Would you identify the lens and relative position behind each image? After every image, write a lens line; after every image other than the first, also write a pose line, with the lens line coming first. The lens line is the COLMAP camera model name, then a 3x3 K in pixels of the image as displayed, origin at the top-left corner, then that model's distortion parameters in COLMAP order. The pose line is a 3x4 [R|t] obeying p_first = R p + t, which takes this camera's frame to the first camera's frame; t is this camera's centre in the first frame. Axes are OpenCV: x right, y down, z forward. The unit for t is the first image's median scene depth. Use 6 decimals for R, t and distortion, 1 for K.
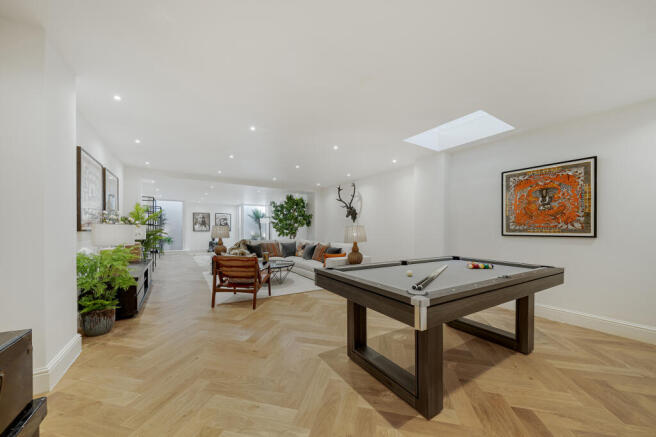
lens RADIAL K [[240.1, 0, 327.1], [0, 240.1, 229.9], [0, 0, 1]] dist [0.000032, 0.000001]
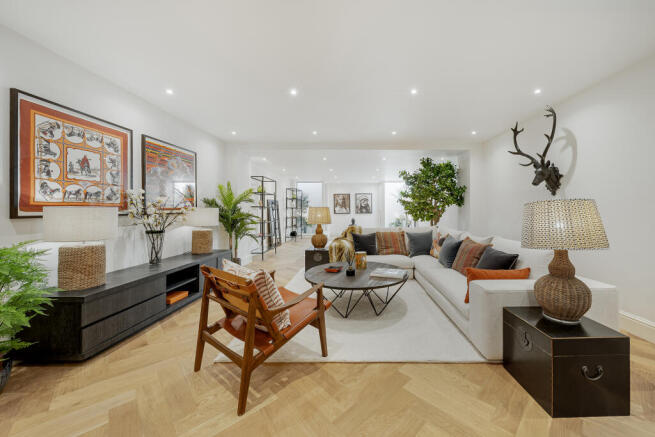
lens RADIAL K [[279.4, 0, 327.0], [0, 279.4, 209.5], [0, 0, 1]] dist [0.000647, 0.000052]
pose [[0.843422, -0.012224, -0.537113, 0.030825], [0.008121, 0.999917, -0.010005, -0.001617], [0.537191, 0.004077, 0.843451, 0.297490]]
